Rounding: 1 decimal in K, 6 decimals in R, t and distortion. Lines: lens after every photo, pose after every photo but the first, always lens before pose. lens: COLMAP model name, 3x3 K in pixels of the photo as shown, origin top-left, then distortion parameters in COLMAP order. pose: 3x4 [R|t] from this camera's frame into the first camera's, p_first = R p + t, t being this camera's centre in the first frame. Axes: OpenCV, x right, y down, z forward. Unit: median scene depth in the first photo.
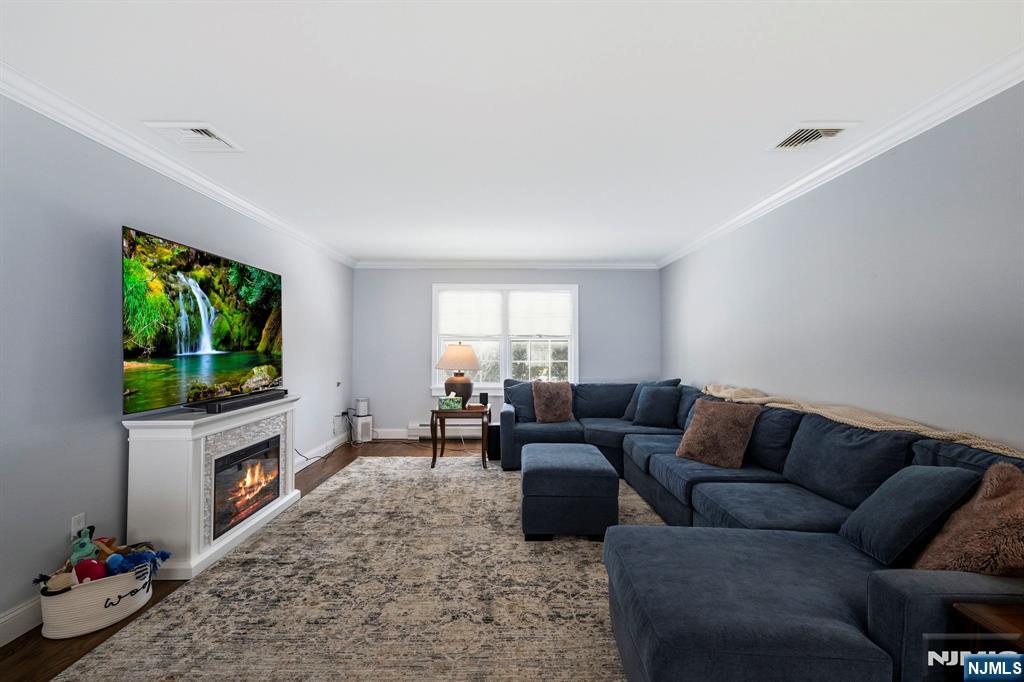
lens RADIAL K [[483.6, 0, 513.8], [0, 483.6, 334.6], [0, 0, 1]] dist [0.000694, -0.000705]
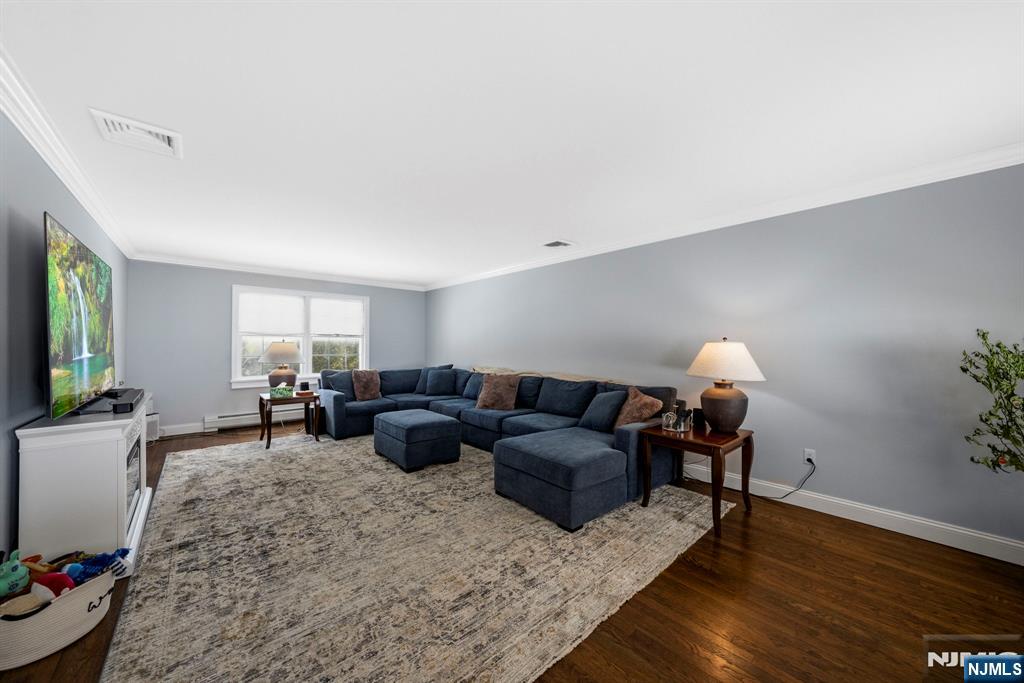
lens RADIAL K [[367.9, 0, 512.0], [0, 367.9, 341.5], [0, 0, 1]] dist [-0.001456, -0.000095]
pose [[0.769647, -0.000537, 0.638469, -0.436622], [-0.015115, 0.999704, 0.019061, -0.014229], [-0.638290, -0.024321, 0.769411, -0.085266]]
